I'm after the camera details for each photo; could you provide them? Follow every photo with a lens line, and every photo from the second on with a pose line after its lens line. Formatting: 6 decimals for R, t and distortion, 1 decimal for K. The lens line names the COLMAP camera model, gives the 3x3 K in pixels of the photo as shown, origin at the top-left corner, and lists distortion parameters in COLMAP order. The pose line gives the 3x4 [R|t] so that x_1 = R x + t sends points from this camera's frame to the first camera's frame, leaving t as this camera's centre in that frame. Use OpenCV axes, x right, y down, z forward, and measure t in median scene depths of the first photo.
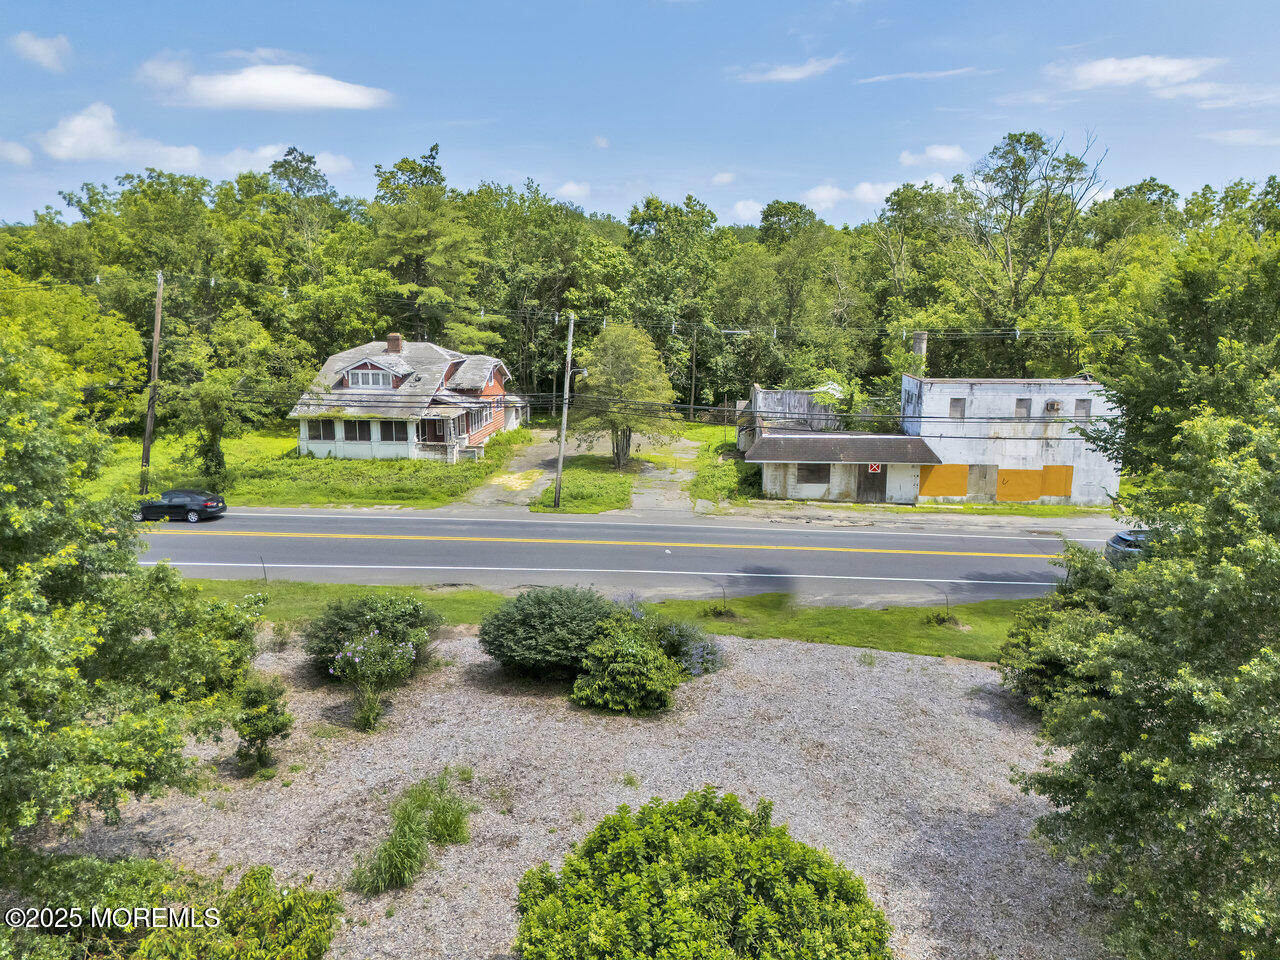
lens RADIAL K [[941.4, 0, 643.7], [0, 941.4, 480.1], [0, 0, 1]] dist [0.061849, -0.043867]
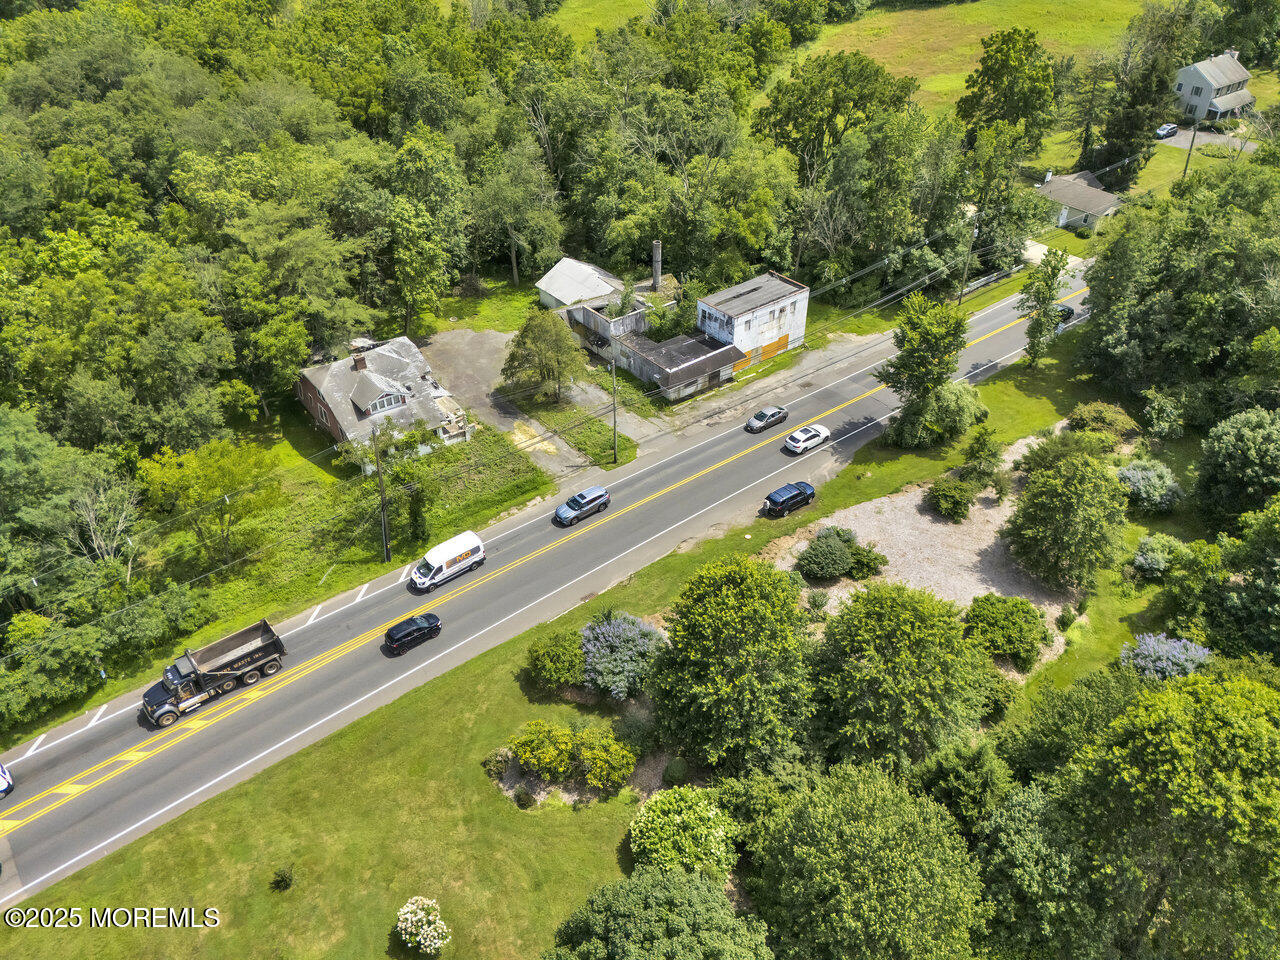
lens RADIAL K [[941.4, 0, 651.0], [0, 941.4, 482.1], [0, 0, 1]] dist [0.061849, -0.043867]
pose [[0.732587, -0.415448, 0.539184, -0.808109], [0.146764, 0.869909, 0.470869, -0.607143], [-0.664663, -0.265820, 0.698257, -0.228921]]
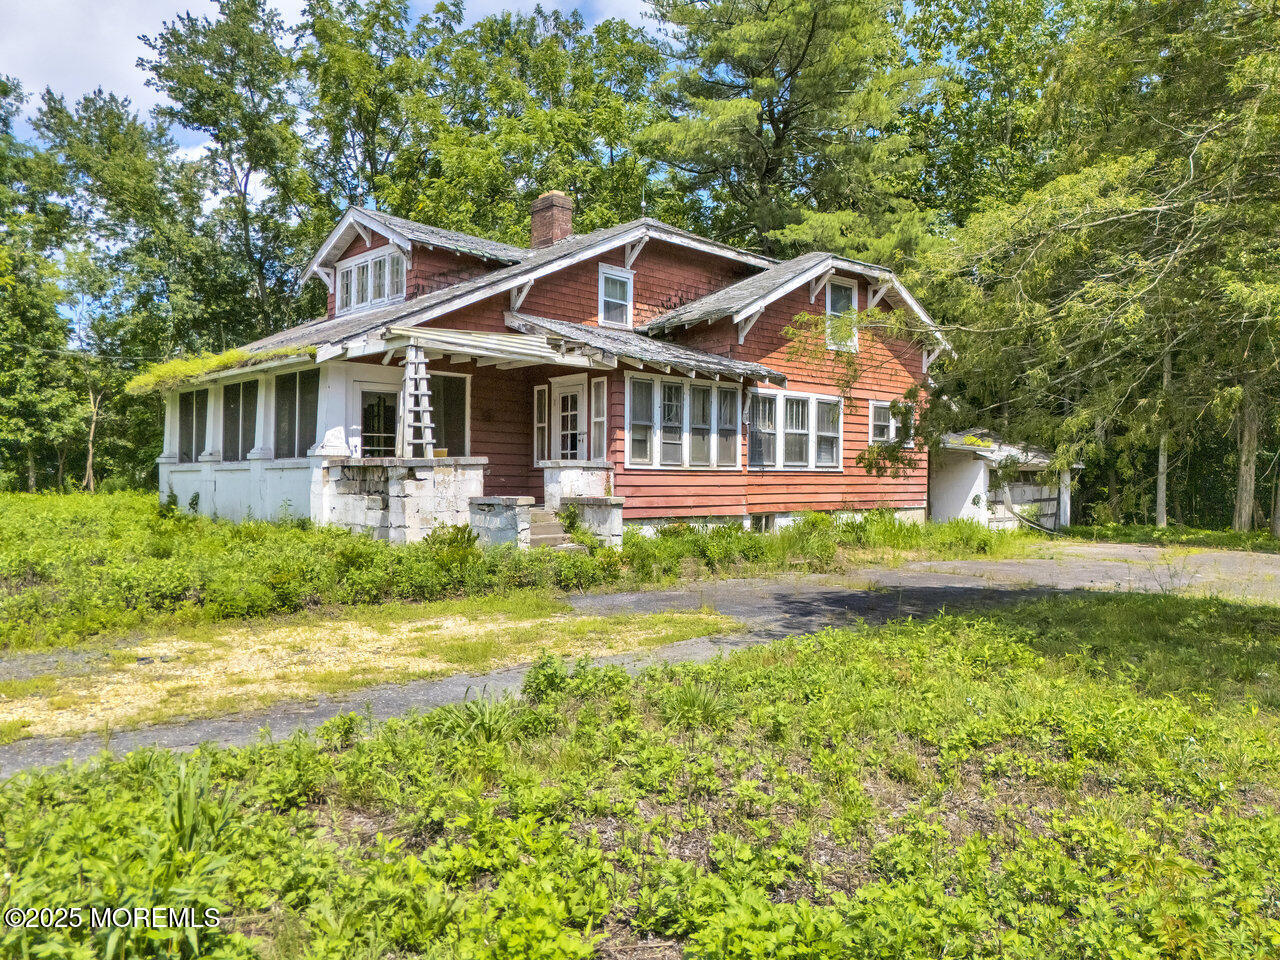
lens RADIAL K [[941.4, 0, 634.6], [0, 941.4, 475.2], [0, 0, 1]] dist [0.061849, -0.043867]
pose [[0.761462, -0.001072, -0.648208, -0.021835], [-0.132799, 0.978530, -0.157620, -0.007214], [0.634460, 0.206103, 0.744971, 0.863332]]
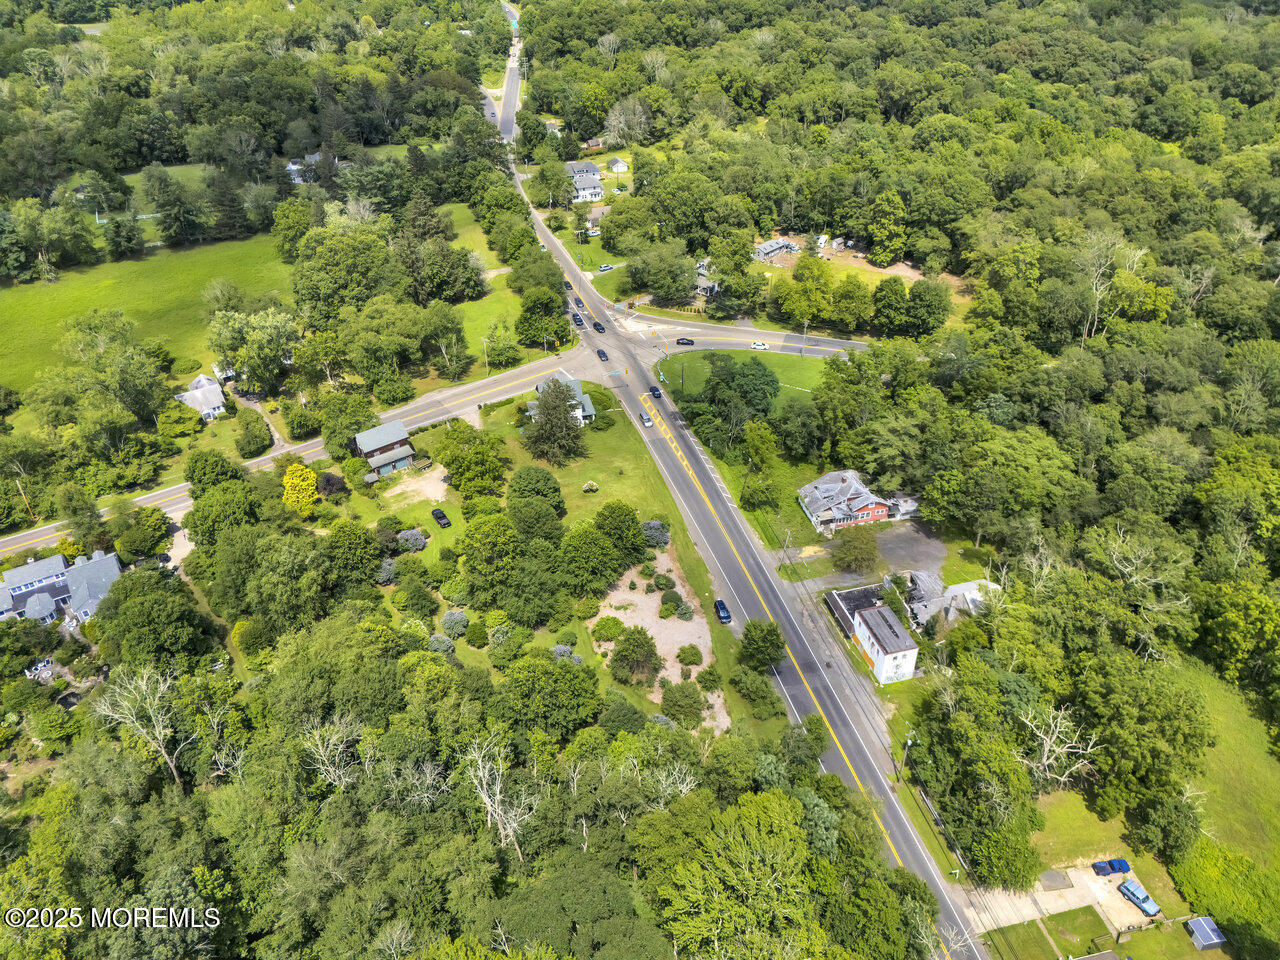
lens RADIAL K [[941.4, 0, 640.8], [0, 941.4, 482.3], [0, 0, 1]] dist [0.061849, -0.043867]
pose [[0.335390, 0.553100, -0.762623, 1.851303], [-0.187178, 0.832495, 0.521457, -1.639979], [0.923297, -0.032145, 0.382739, -0.700931]]
